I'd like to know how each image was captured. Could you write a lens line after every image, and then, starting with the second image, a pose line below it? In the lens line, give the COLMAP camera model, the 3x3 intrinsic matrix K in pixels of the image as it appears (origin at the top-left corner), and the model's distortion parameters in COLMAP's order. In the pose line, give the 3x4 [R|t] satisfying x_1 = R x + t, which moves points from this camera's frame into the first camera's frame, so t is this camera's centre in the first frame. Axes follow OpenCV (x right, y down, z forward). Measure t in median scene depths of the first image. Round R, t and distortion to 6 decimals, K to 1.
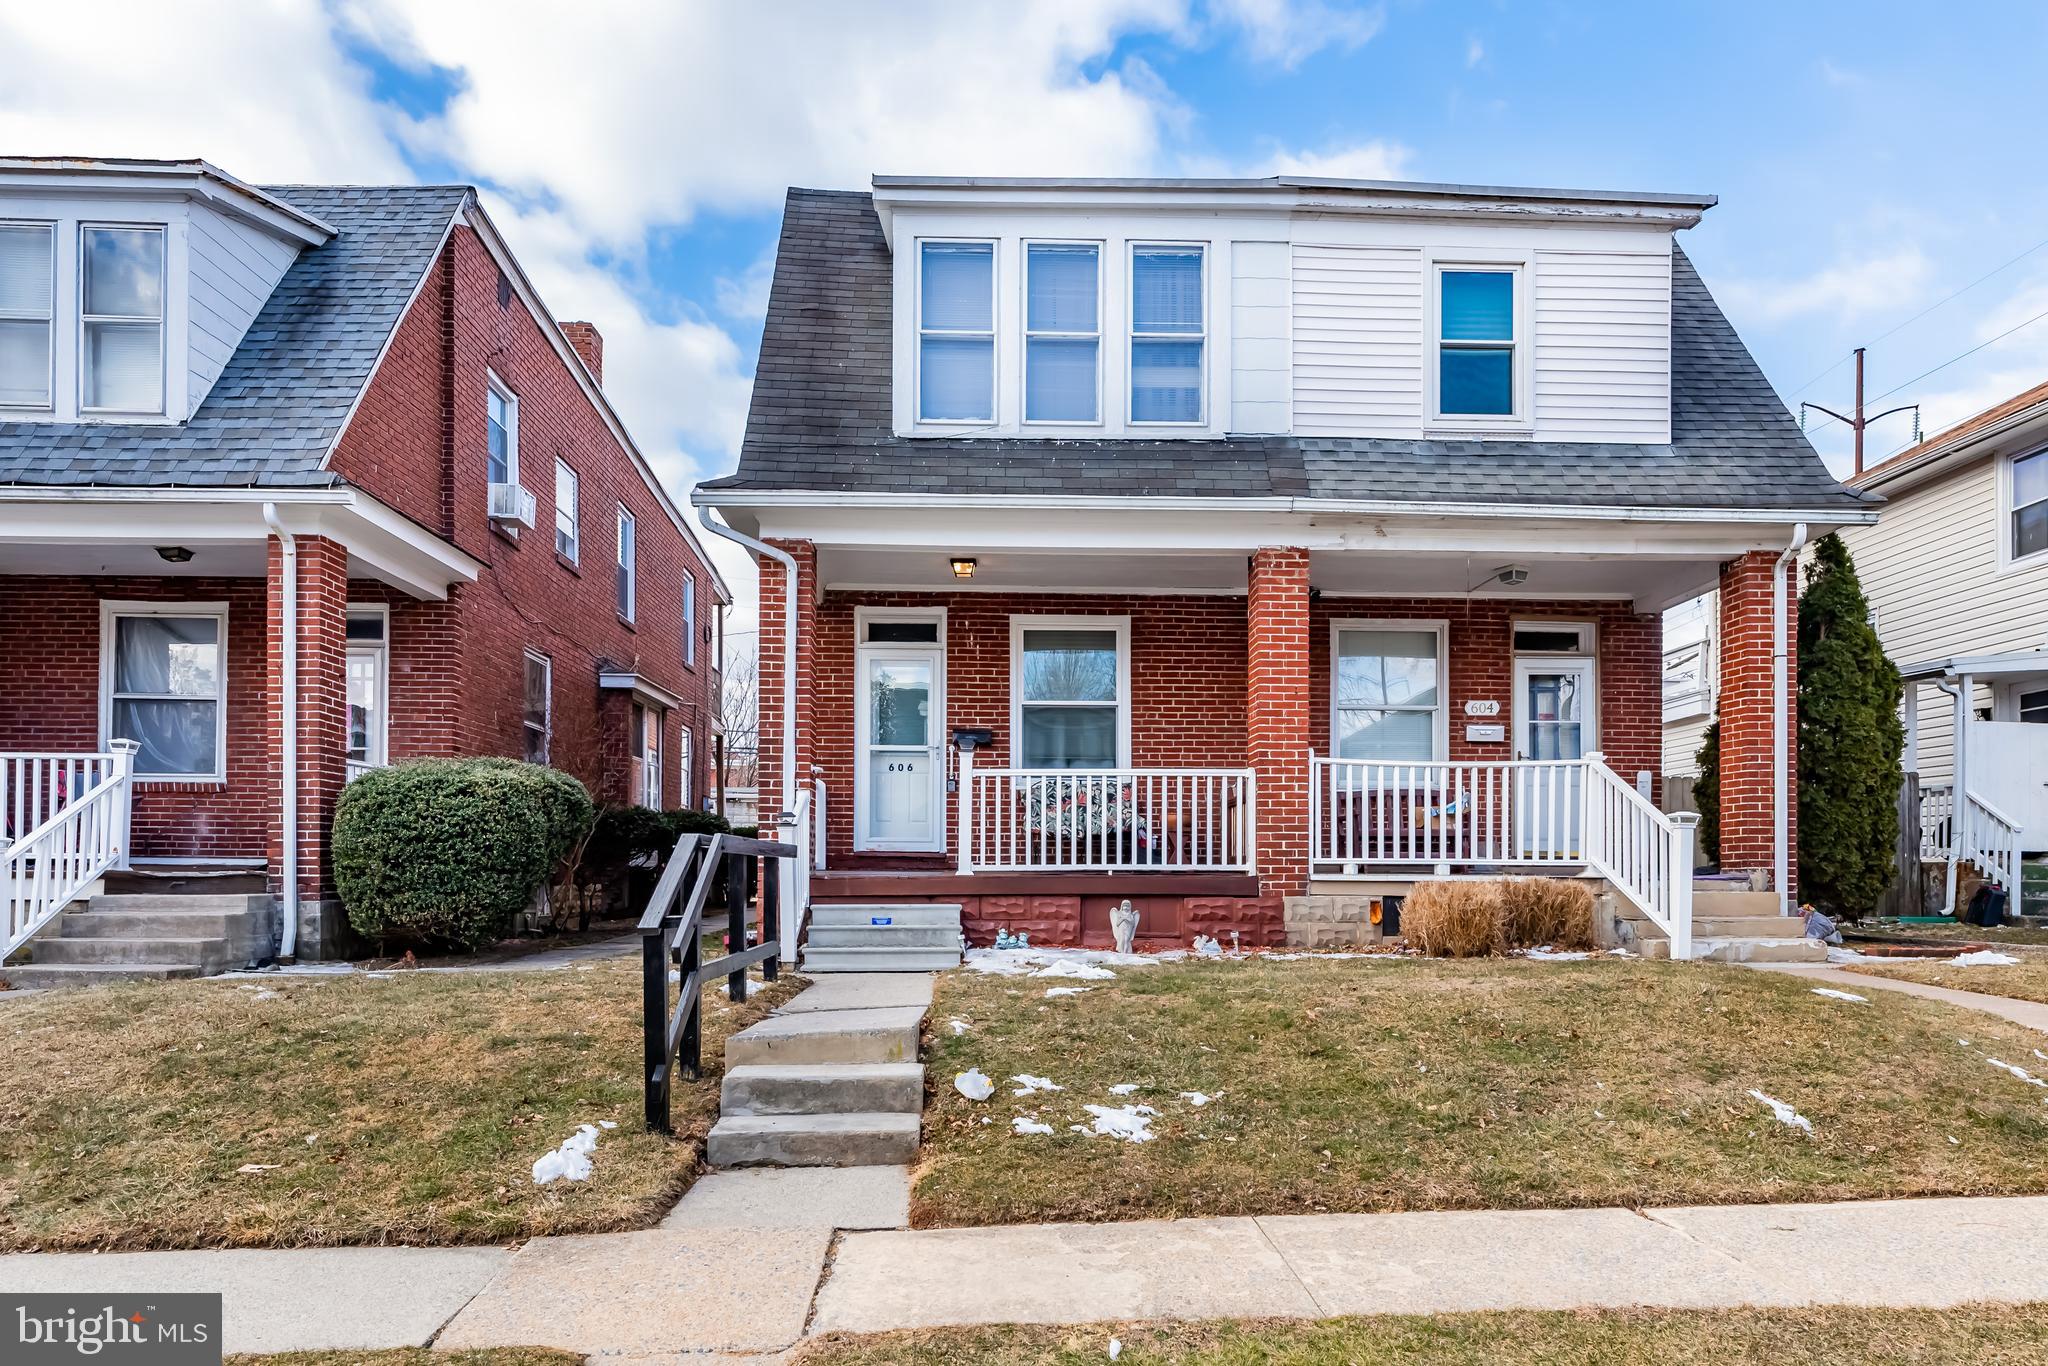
lens RADIAL K [[1017.7, 0, 1014.1], [0, 1017.7, 861.7], [0, 0, 1]] dist [0.000200, 0.001043]
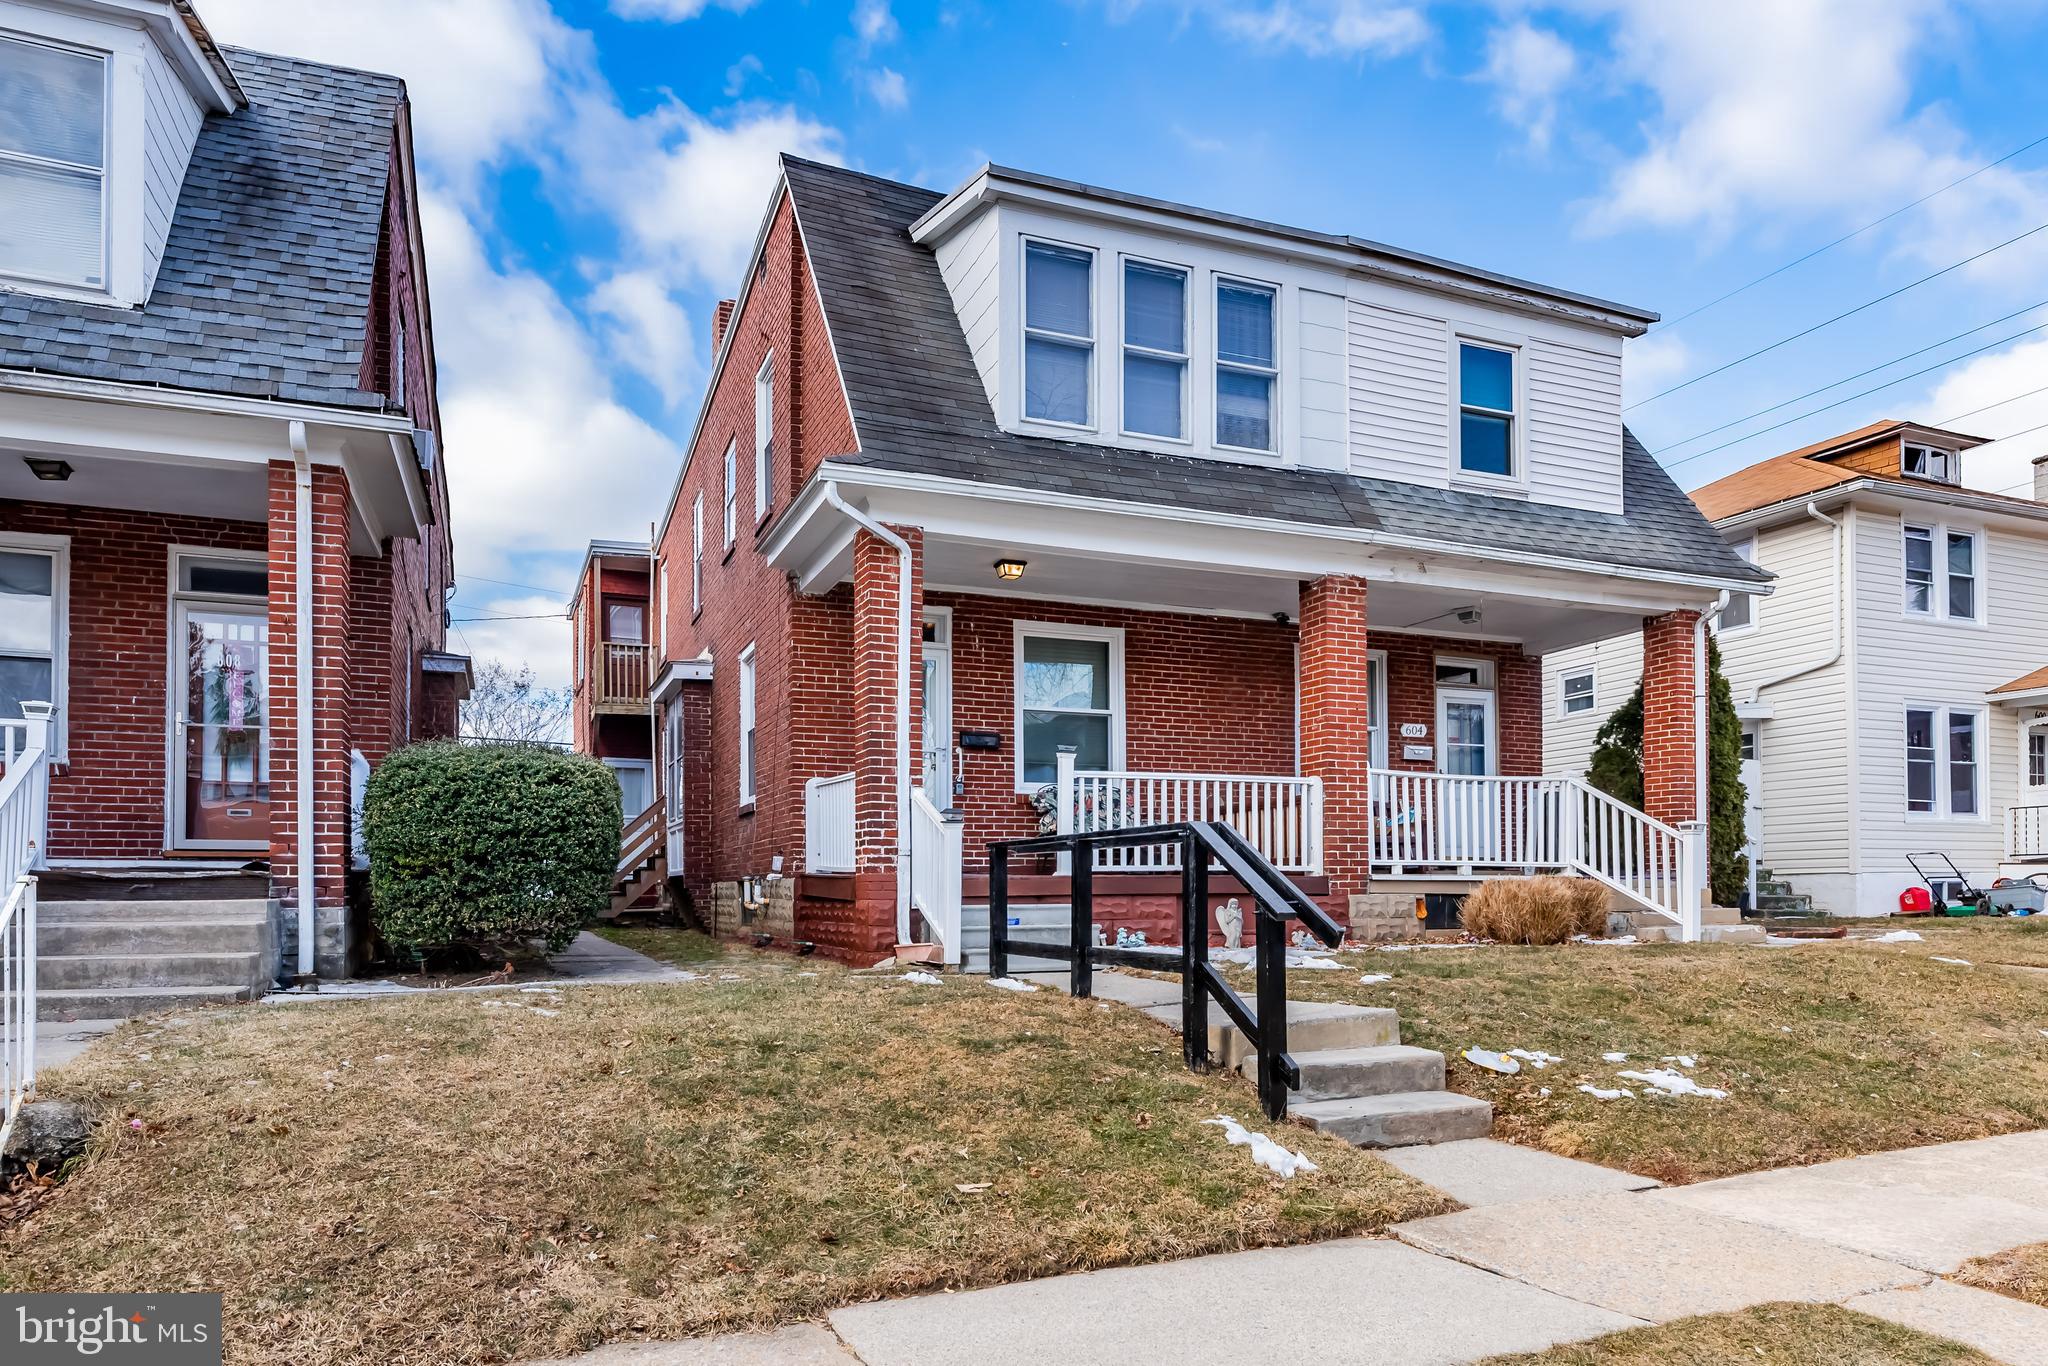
lens RADIAL K [[1017.7, 0, 926.6], [0, 1017.7, 872.2], [0, 0, 1]] dist [0.000200, 0.001043]
pose [[0.961776, 0.000582, 0.273837, -0.464132], [0.000641, 0.999990, -0.004374, 0.014353], [-0.273837, 0.004382, 0.961766, 0.073523]]
